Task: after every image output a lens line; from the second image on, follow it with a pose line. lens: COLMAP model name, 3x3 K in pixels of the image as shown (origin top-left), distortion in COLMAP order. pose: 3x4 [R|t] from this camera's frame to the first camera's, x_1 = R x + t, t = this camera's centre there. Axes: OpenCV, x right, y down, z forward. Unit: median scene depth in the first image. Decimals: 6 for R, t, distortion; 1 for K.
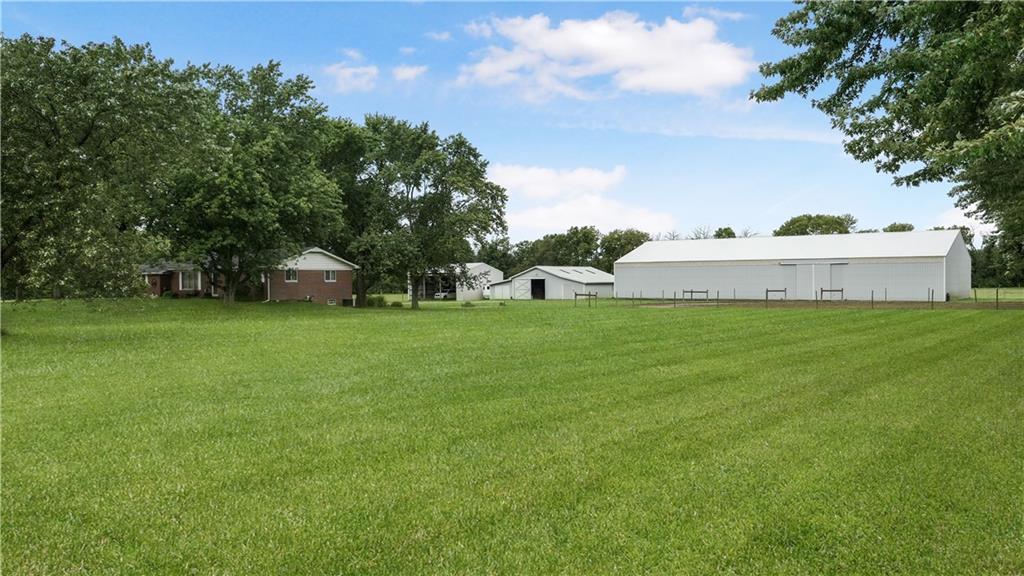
lens RADIAL K [[768.6, 0, 515.0], [0, 768.6, 290.0], [0, 0, 1]] dist [0.009396, 0.000835]
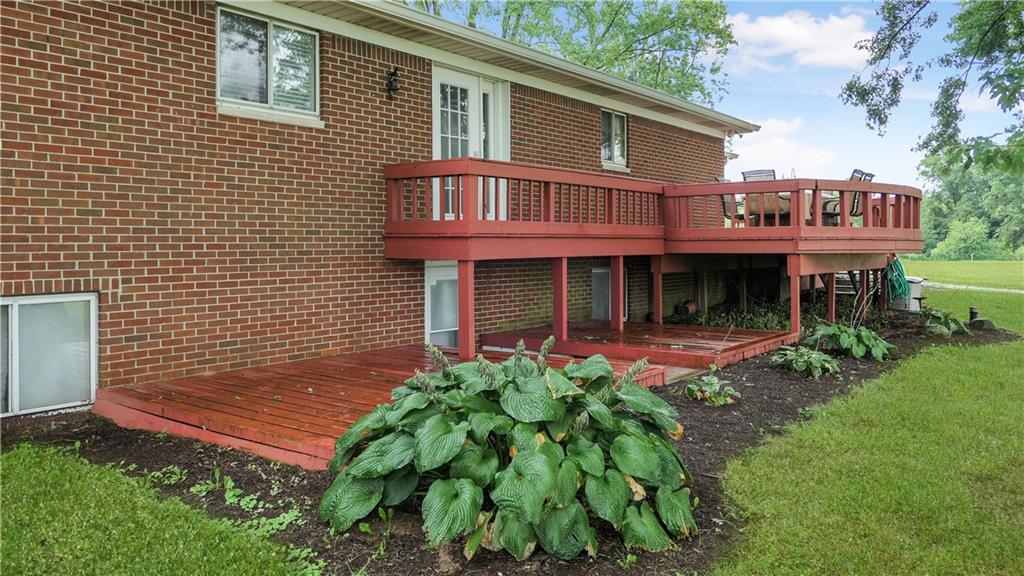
lens RADIAL K [[768.6, 0, 506.9], [0, 768.6, 289.2], [0, 0, 1]] dist [0.009396, 0.000835]
pose [[0.999193, -0.015083, 0.037238, -0.475023], [0.012773, 0.998025, 0.061509, 0.067659], [-0.038092, -0.060984, 0.997412, -0.463549]]
